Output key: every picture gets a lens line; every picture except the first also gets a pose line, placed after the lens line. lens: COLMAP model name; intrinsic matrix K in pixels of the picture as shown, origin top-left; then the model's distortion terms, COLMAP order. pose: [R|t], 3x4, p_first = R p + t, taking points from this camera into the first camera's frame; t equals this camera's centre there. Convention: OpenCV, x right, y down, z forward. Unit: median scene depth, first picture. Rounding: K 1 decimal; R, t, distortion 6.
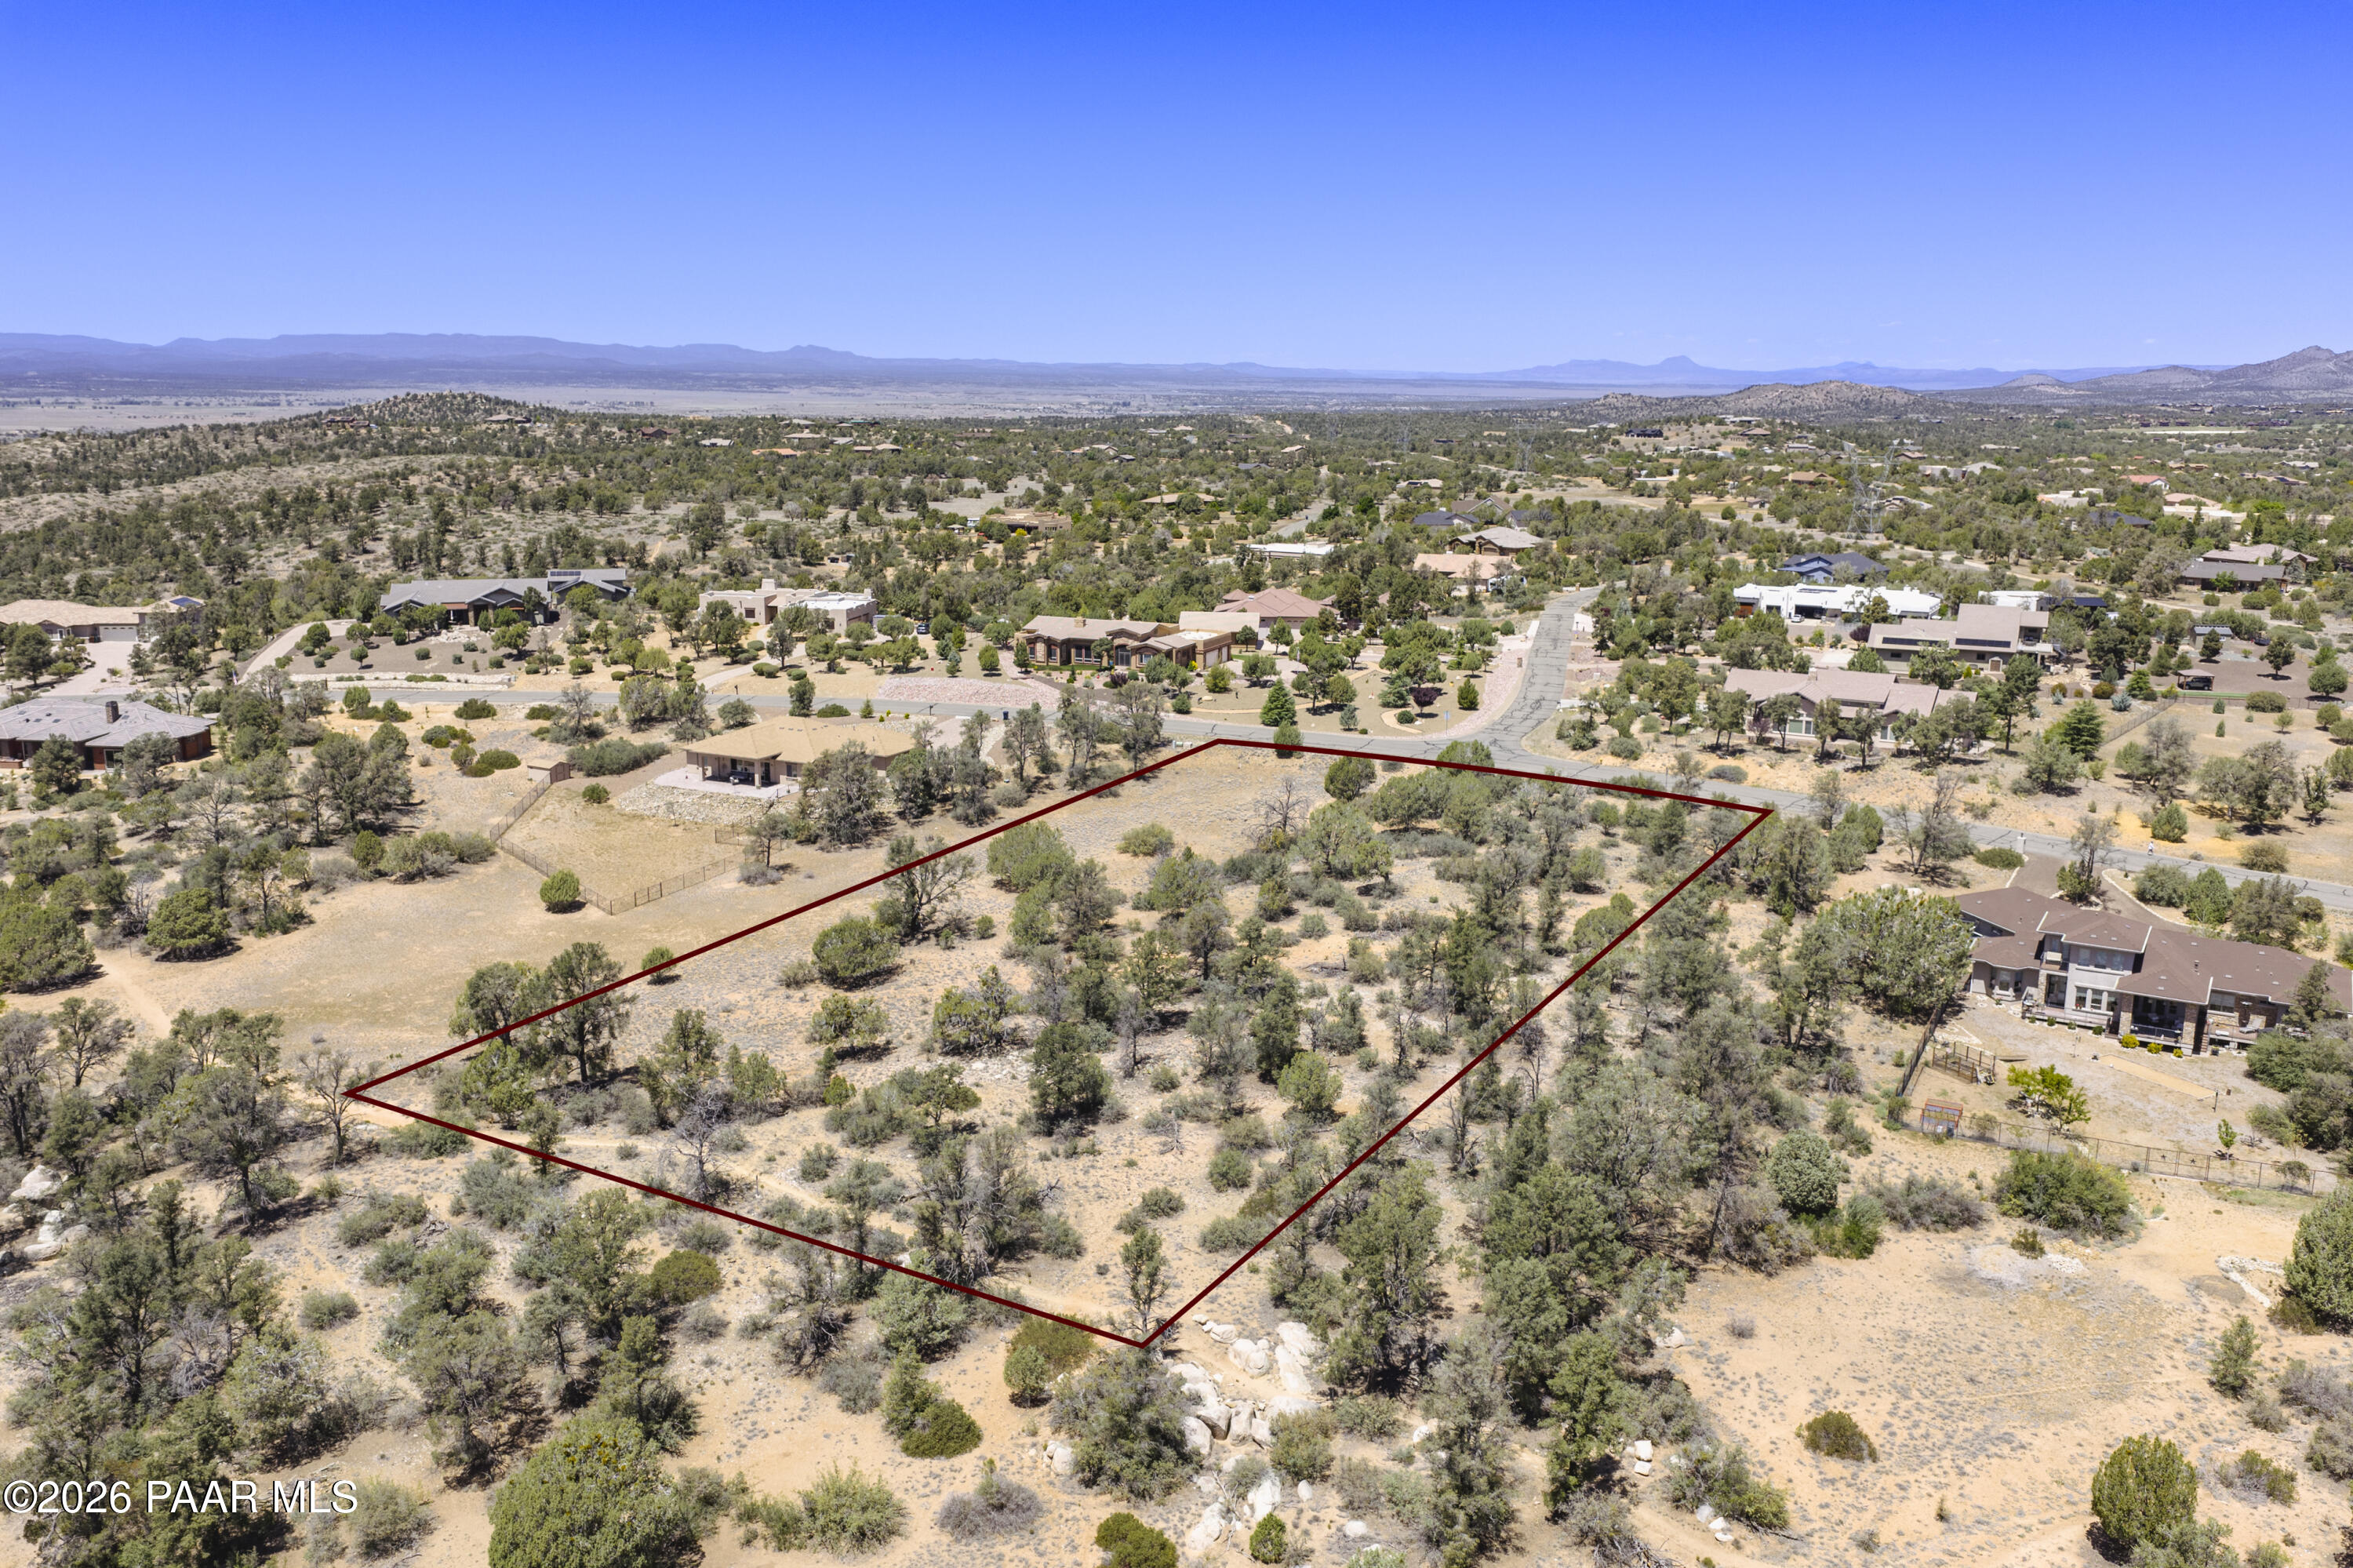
lens RADIAL K [[1946.1, 0, 1181.2], [0, 1946.1, 787.0], [0, 0, 1]] dist [0.027969, -0.060903]
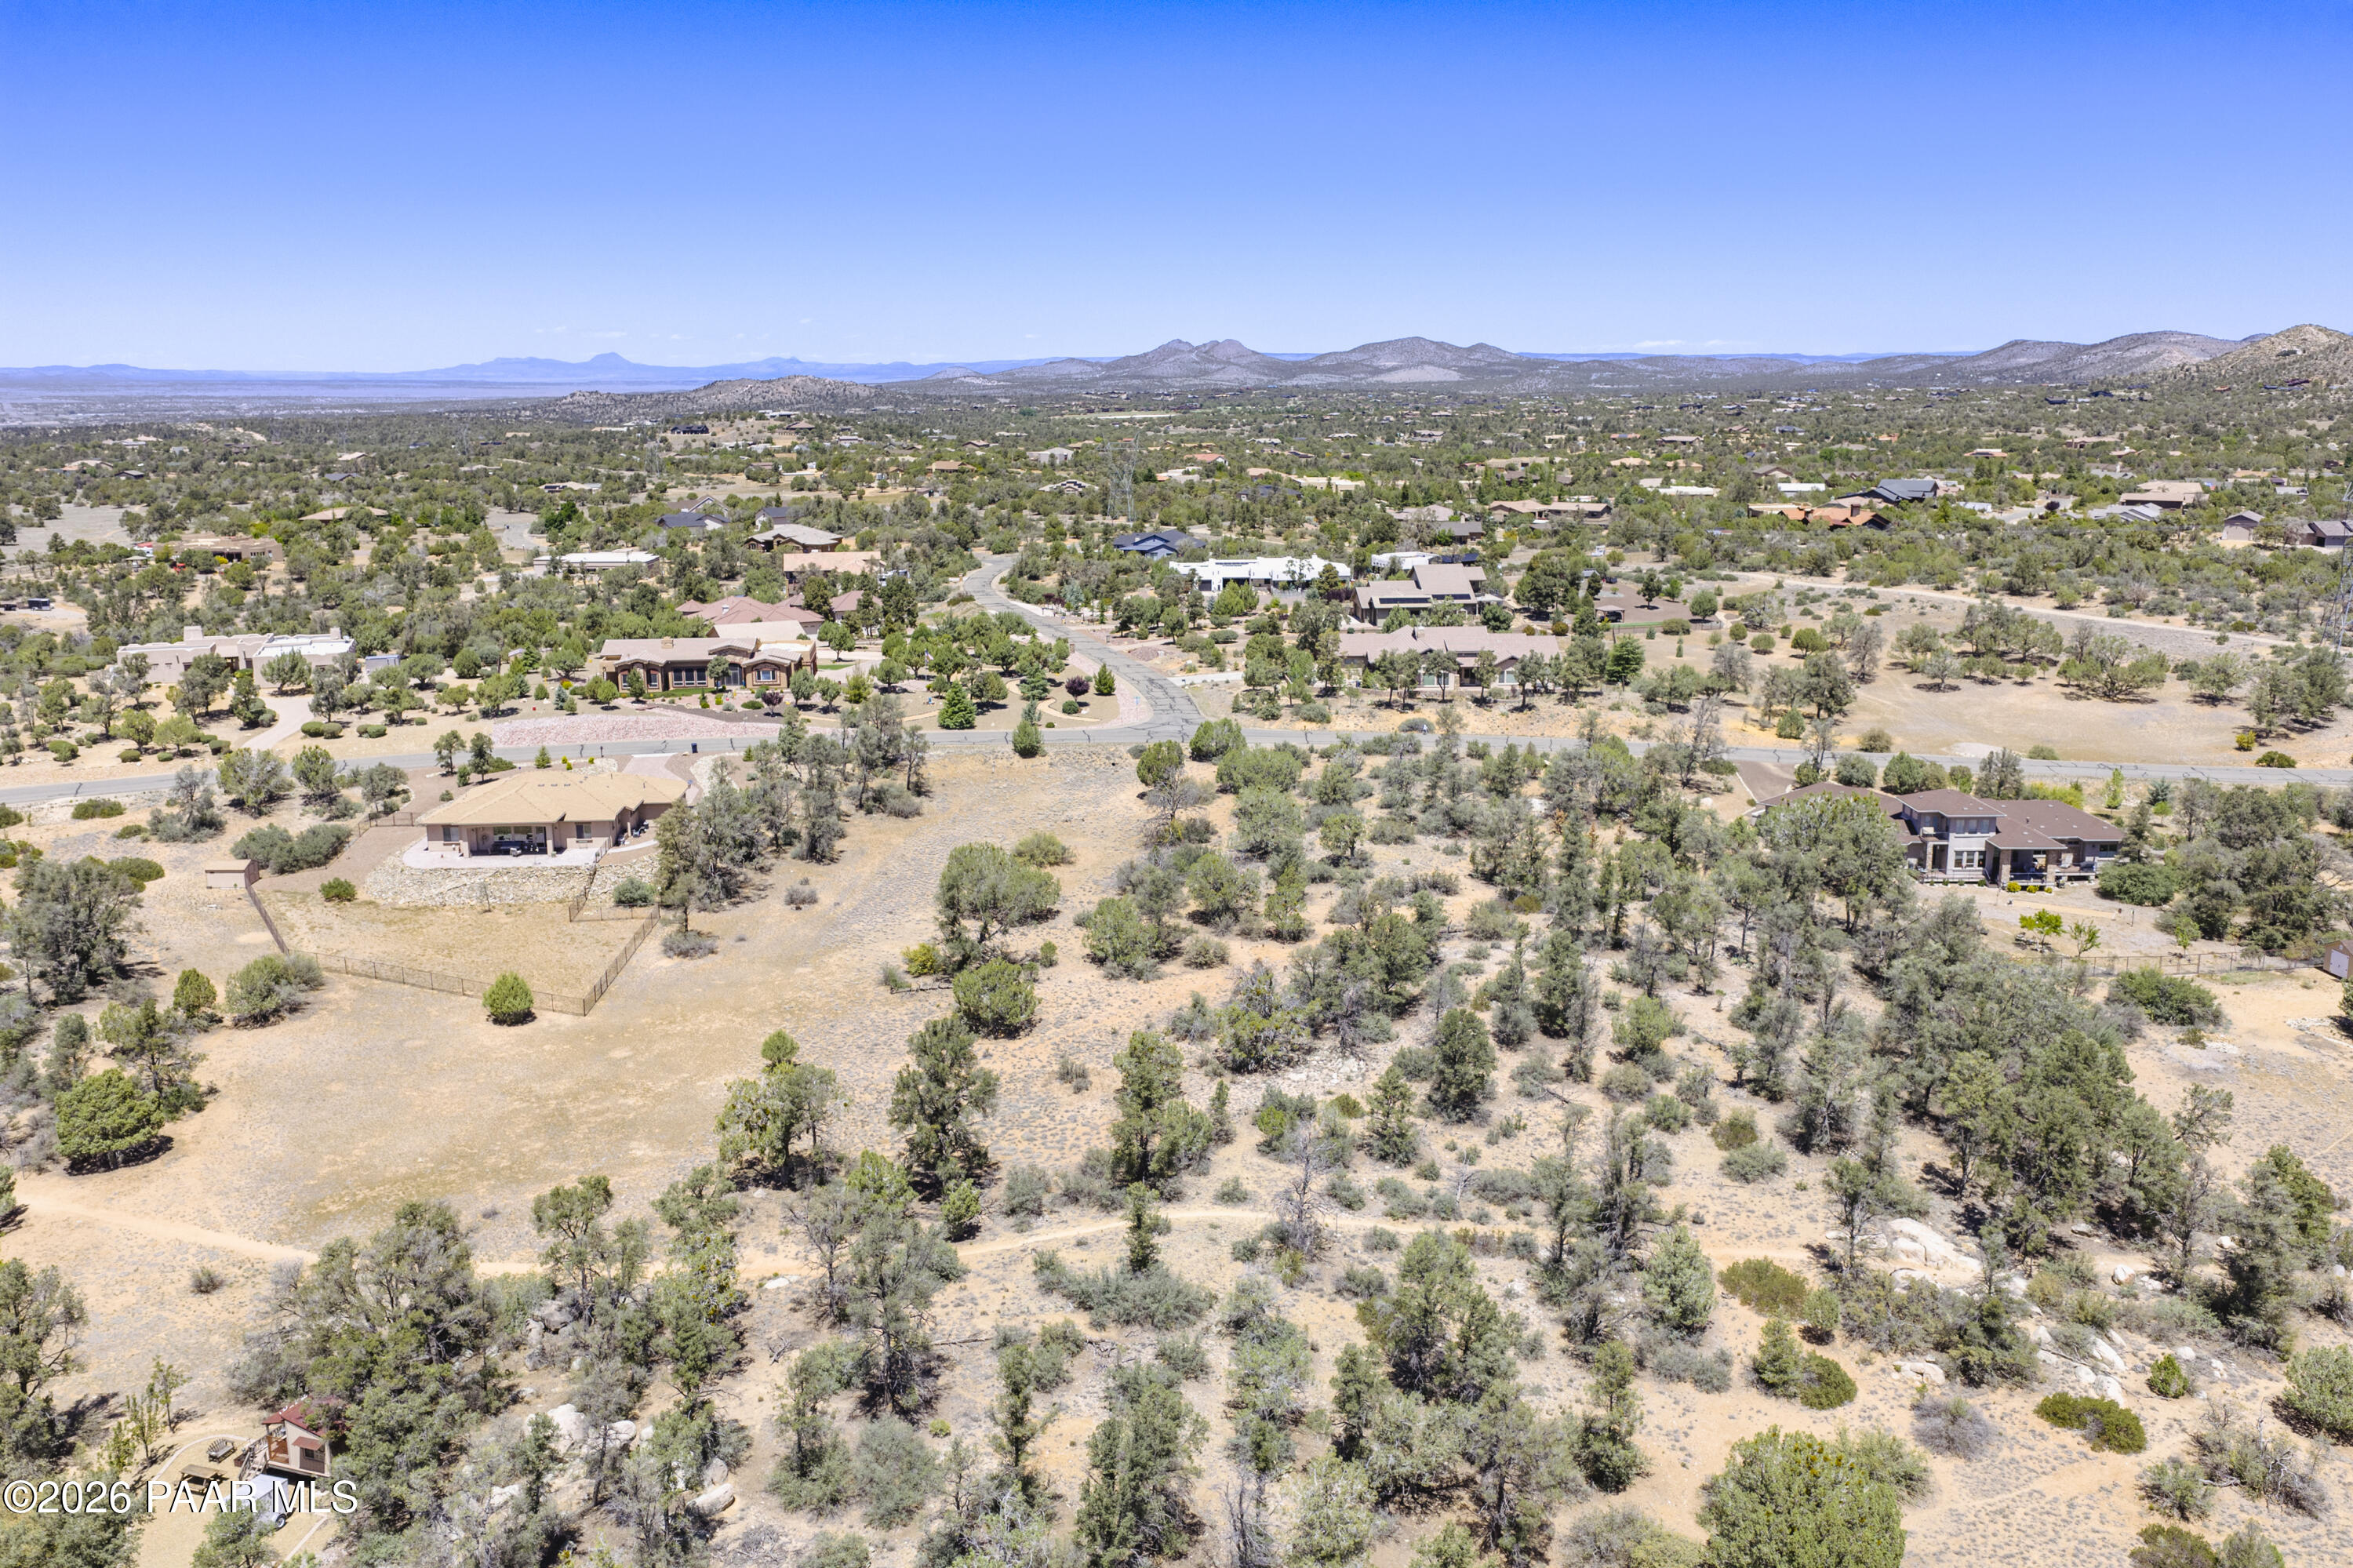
lens RADIAL K [[1946.1, 0, 1181.2], [0, 1946.1, 787.0], [0, 0, 1]] dist [0.027969, -0.060903]
pose [[0.865057, -0.117978, 0.487603, -0.385475], [0.117180, 0.992586, 0.032271, -0.024280], [-0.487796, 0.029221, 0.872469, 0.111207]]
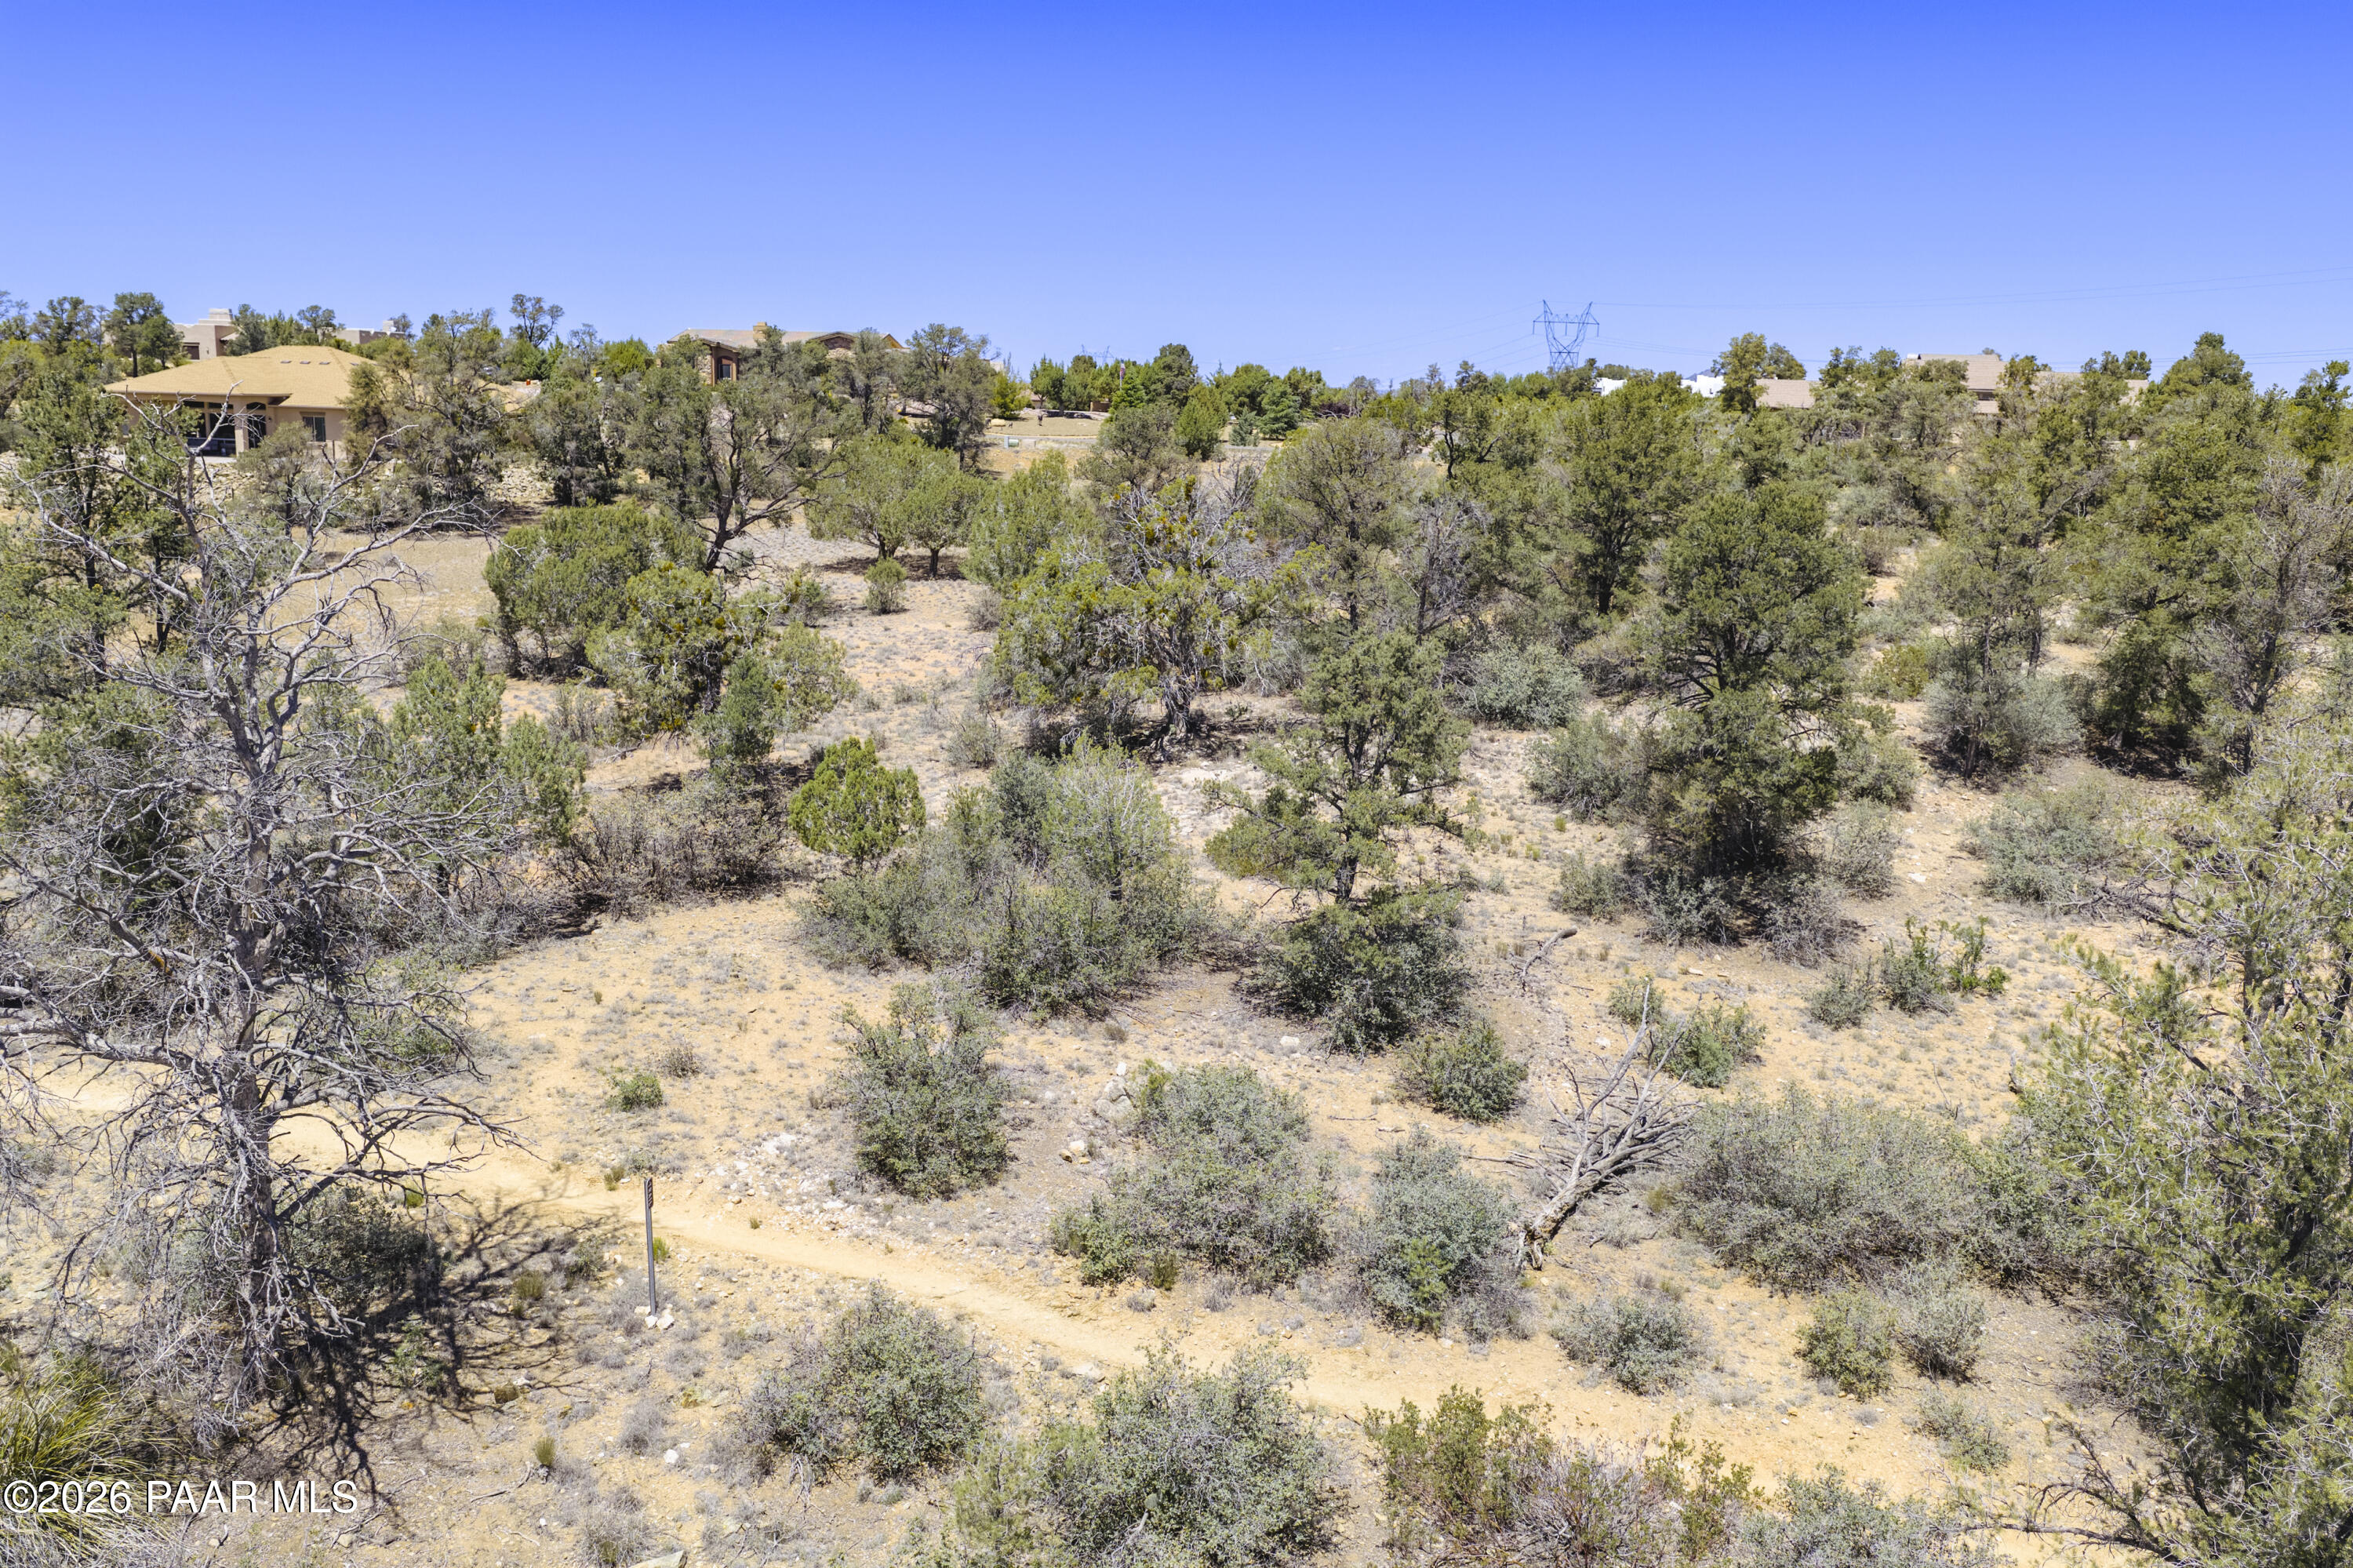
lens RADIAL K [[1946.1, 0, 1181.2], [0, 1946.1, 787.0], [0, 0, 1]] dist [0.027969, -0.060903]
pose [[0.965407, -0.031437, 0.258844, -0.115995], [0.034145, 0.999399, -0.005974, 0.091863], [-0.258501, 0.014606, 0.965901, 0.453060]]
